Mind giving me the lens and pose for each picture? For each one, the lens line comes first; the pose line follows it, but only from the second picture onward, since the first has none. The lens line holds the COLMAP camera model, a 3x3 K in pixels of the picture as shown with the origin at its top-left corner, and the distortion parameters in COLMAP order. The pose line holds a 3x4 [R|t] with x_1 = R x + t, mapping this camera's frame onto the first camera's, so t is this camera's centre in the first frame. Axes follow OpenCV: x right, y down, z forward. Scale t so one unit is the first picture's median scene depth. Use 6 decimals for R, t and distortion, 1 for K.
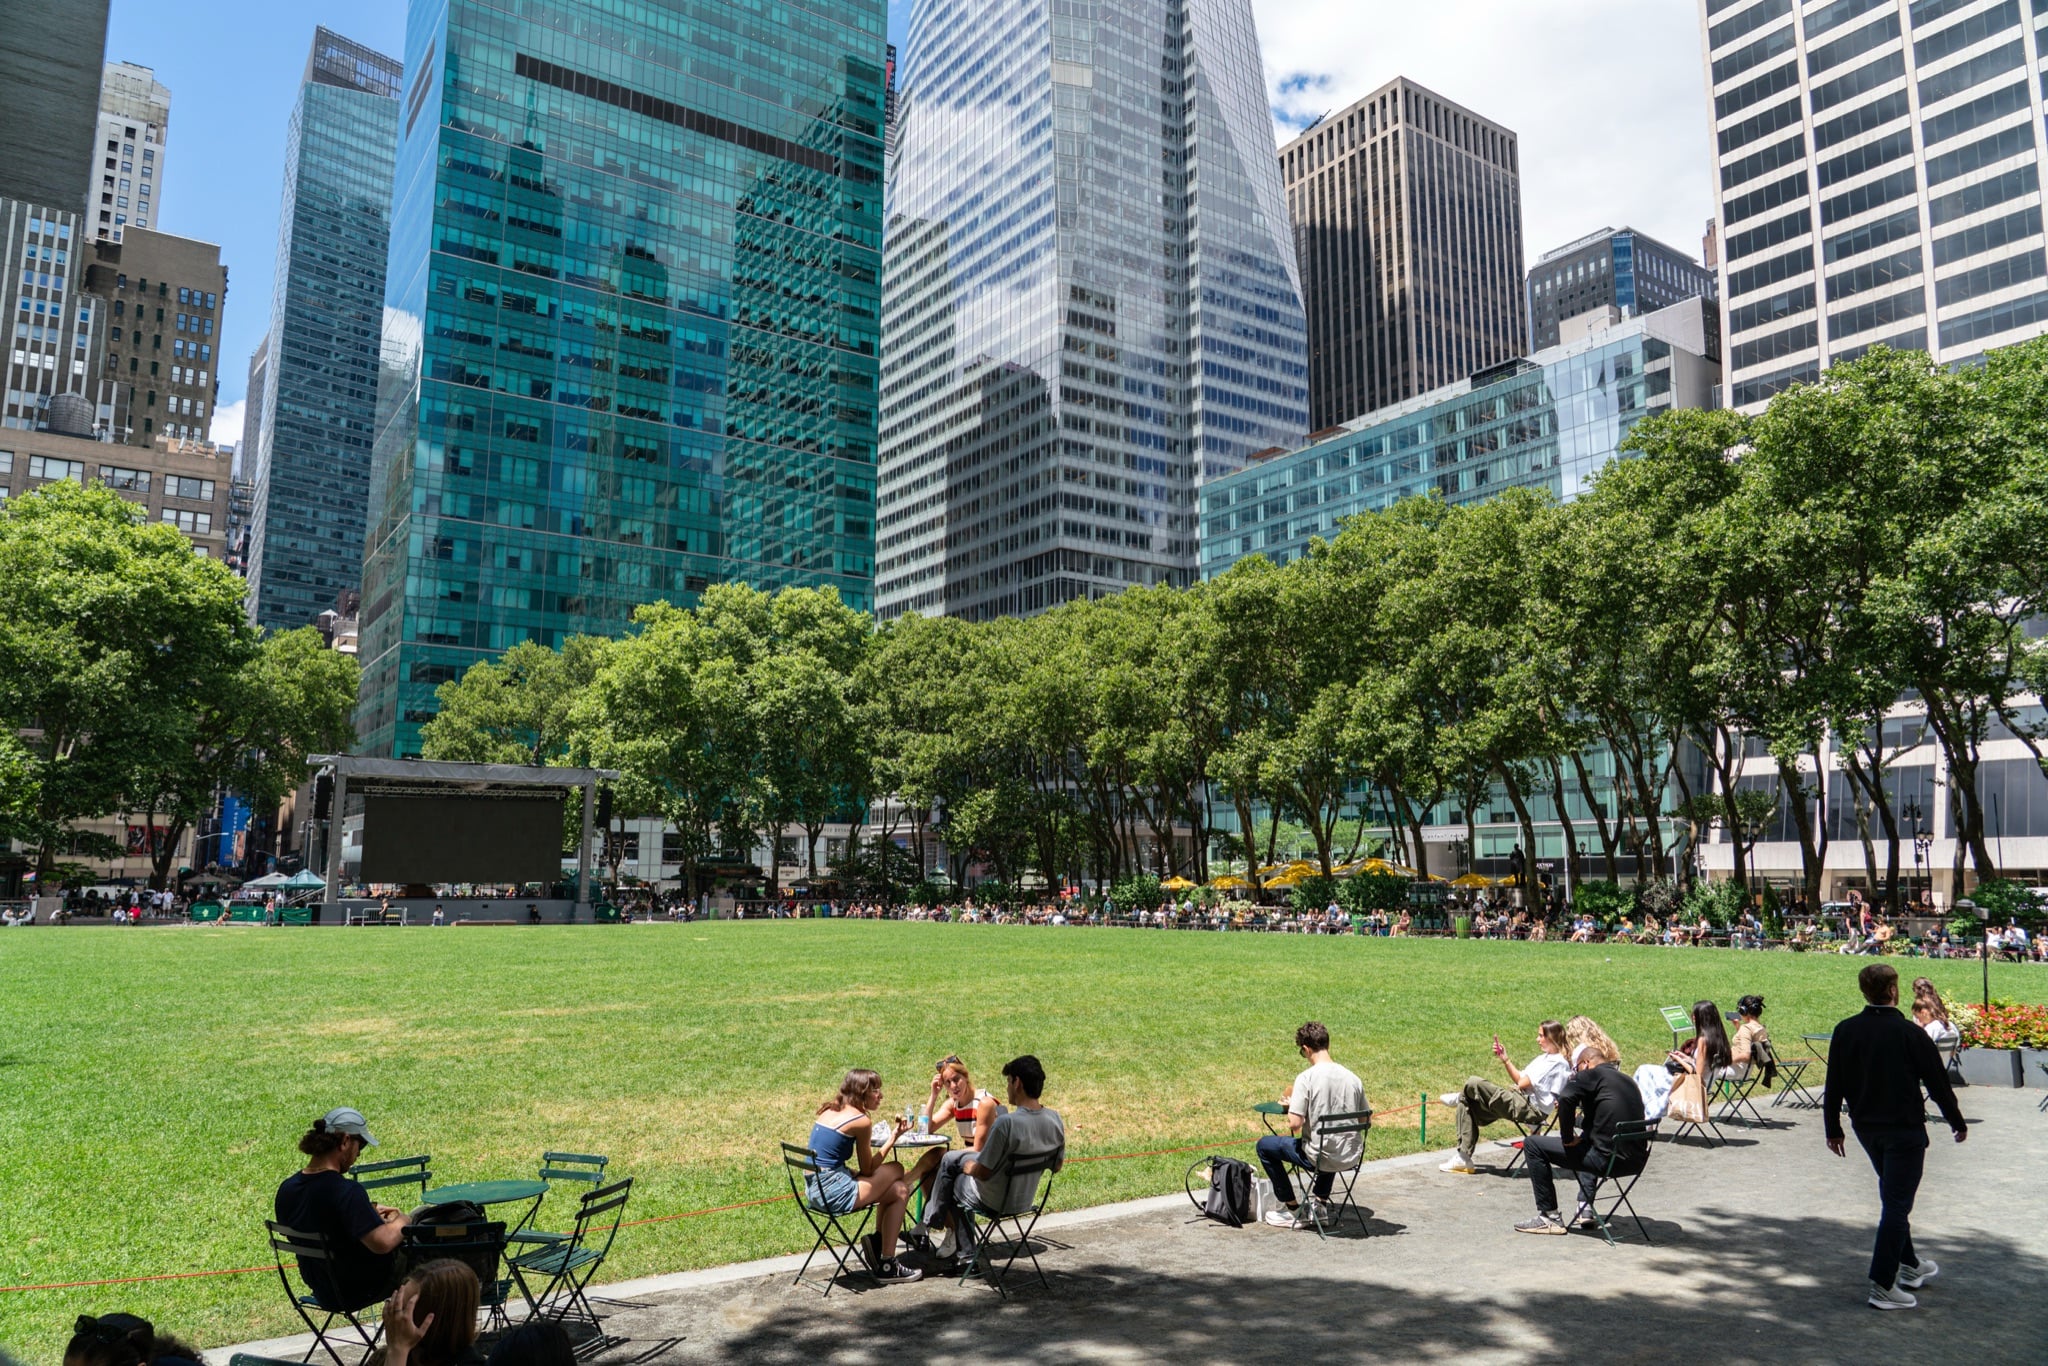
lens RADIAL K [[1393.2, 0, 1024.0], [0, 1393.2, 683.0], [0, 0, 1]] dist [-0.003621, -0.001502]
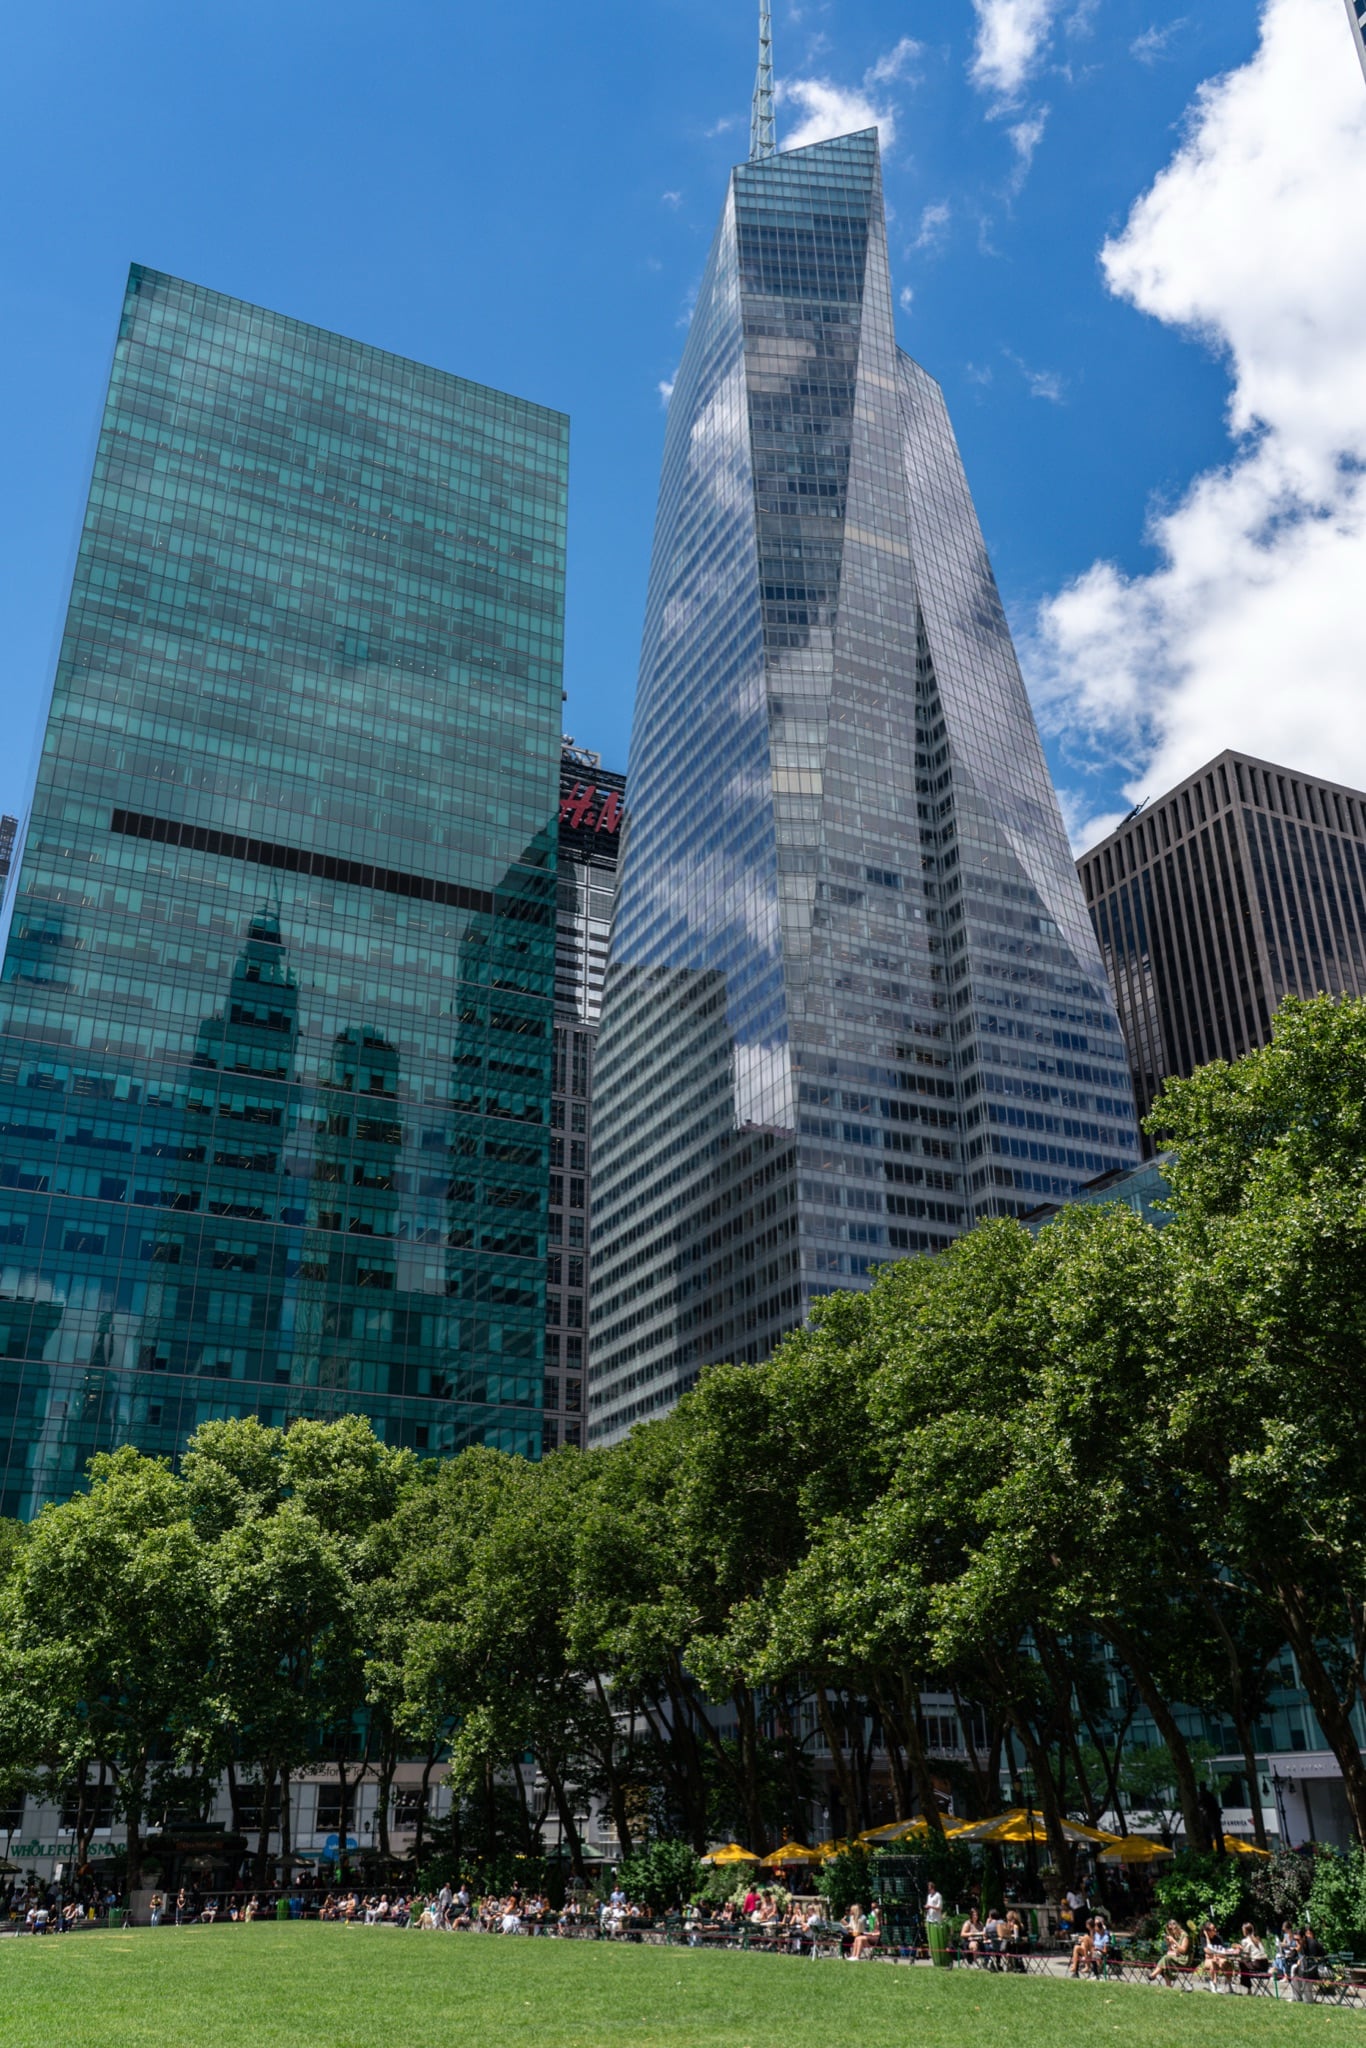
lens RADIAL K [[1734.8, 0, 683.0], [0, 1734.8, 1024.0], [0, 0, 1]] dist [0.039382, -0.001134]
pose [[0.988891, -0.074586, -0.128572, 0.088892], [0.033580, 0.954730, -0.295572, 0.005868], [0.144797, 0.287971, 0.946629, 0.048350]]
